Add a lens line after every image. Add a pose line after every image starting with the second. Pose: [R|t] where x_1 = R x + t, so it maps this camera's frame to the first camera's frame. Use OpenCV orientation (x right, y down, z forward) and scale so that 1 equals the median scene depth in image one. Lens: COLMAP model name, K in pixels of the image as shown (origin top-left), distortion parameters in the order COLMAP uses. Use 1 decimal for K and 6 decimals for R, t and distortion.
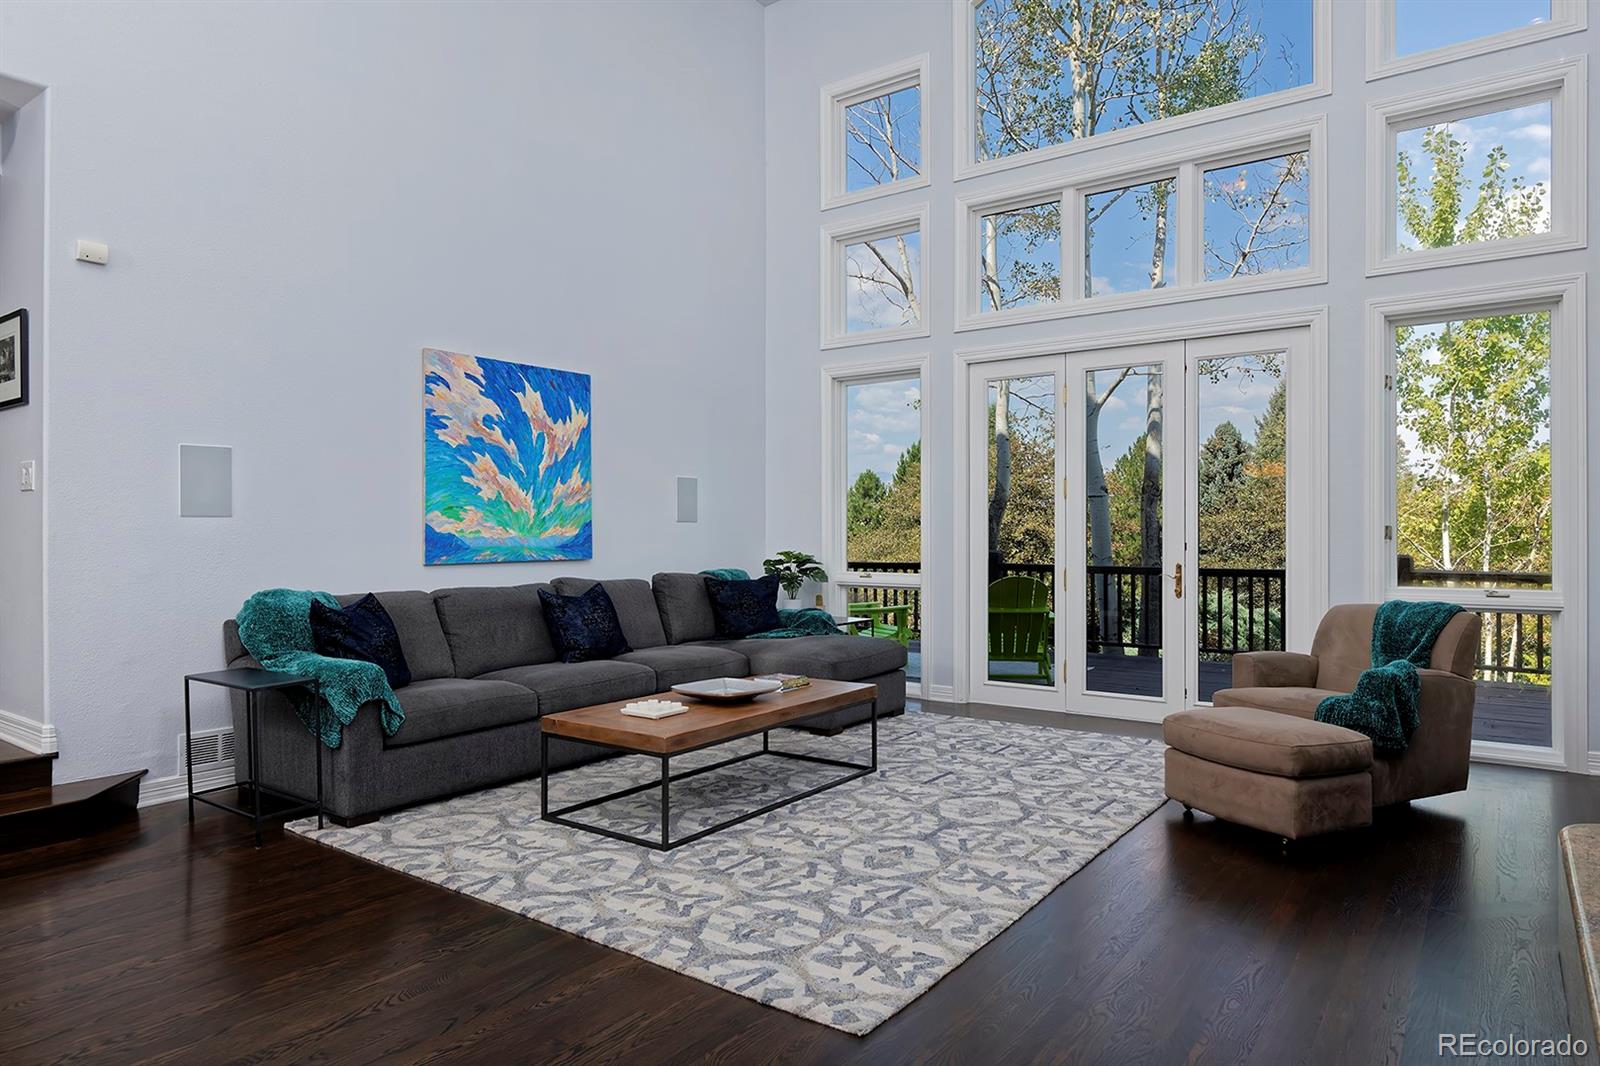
lens RADIAL K [[969.9, 0, 803.1], [0, 969.9, 539.6], [0, 0, 1]] dist [0.002259, -0.000570]
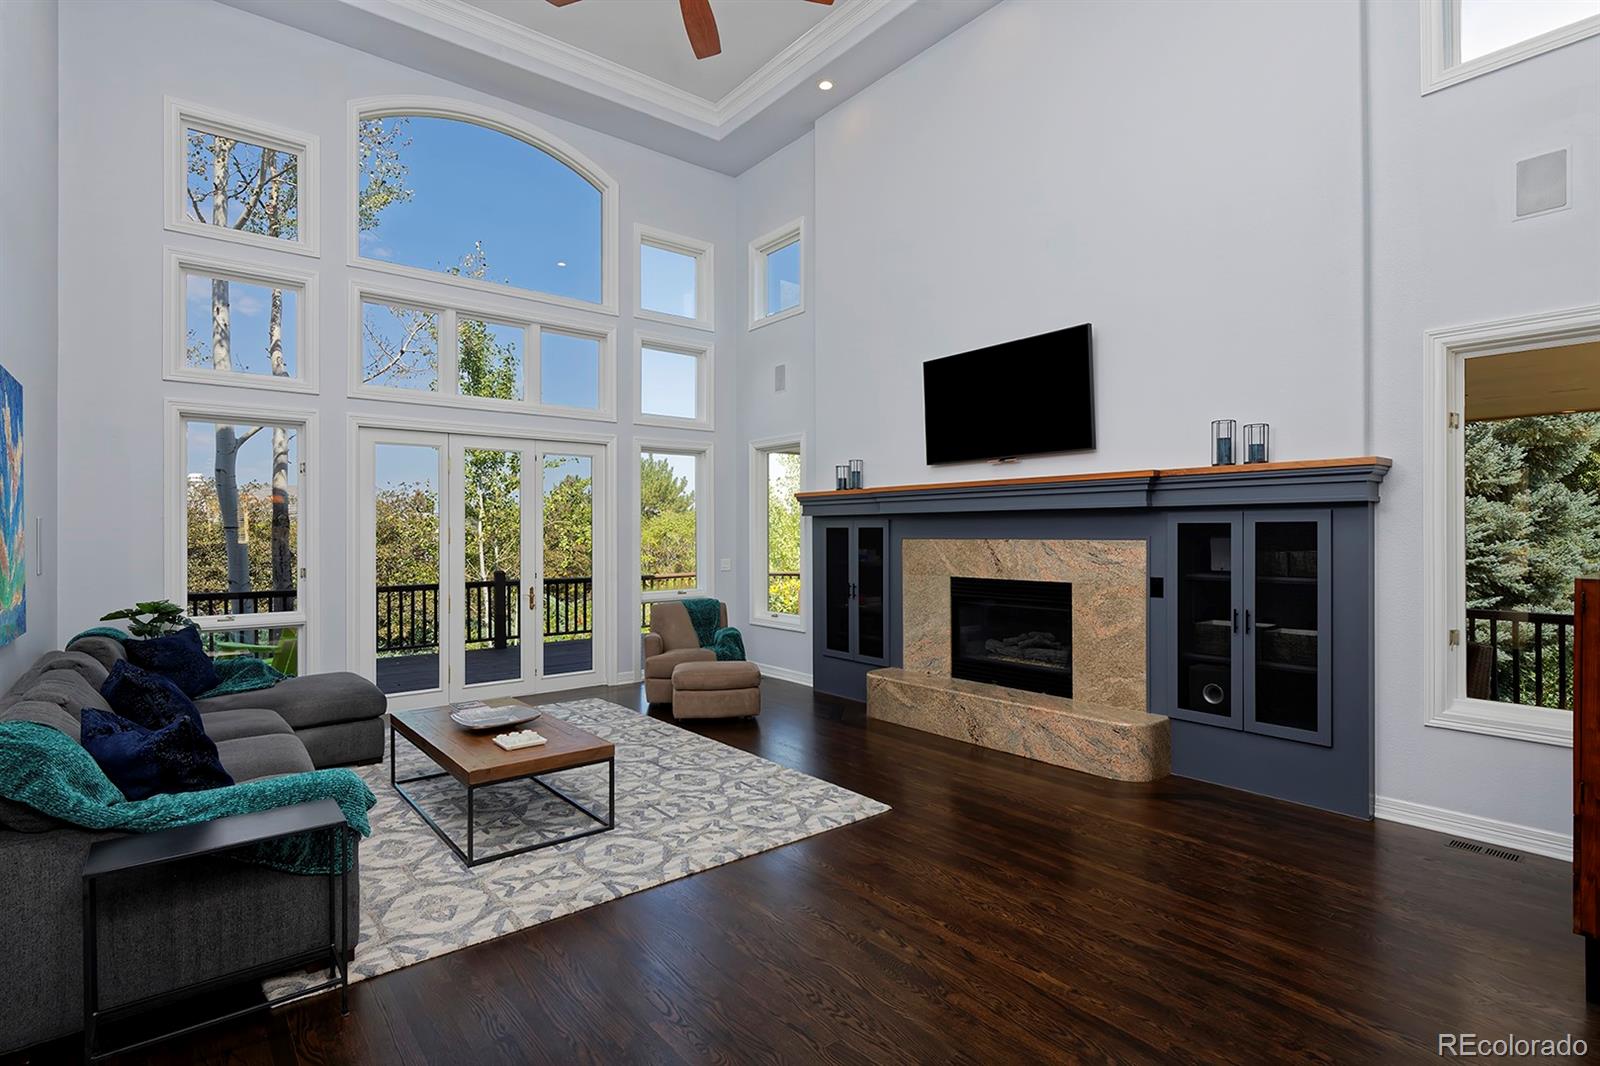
lens RADIAL K [[790.3, 0, 800.2], [0, 790.3, 529.9], [0, 0, 1]] dist [0.000437, 0.000072]
pose [[0.251298, 0.002994, 0.967905, -1.135400], [0.009390, 0.999941, -0.005531, -0.085437], [-0.967864, 0.010479, 0.251255, 0.465854]]
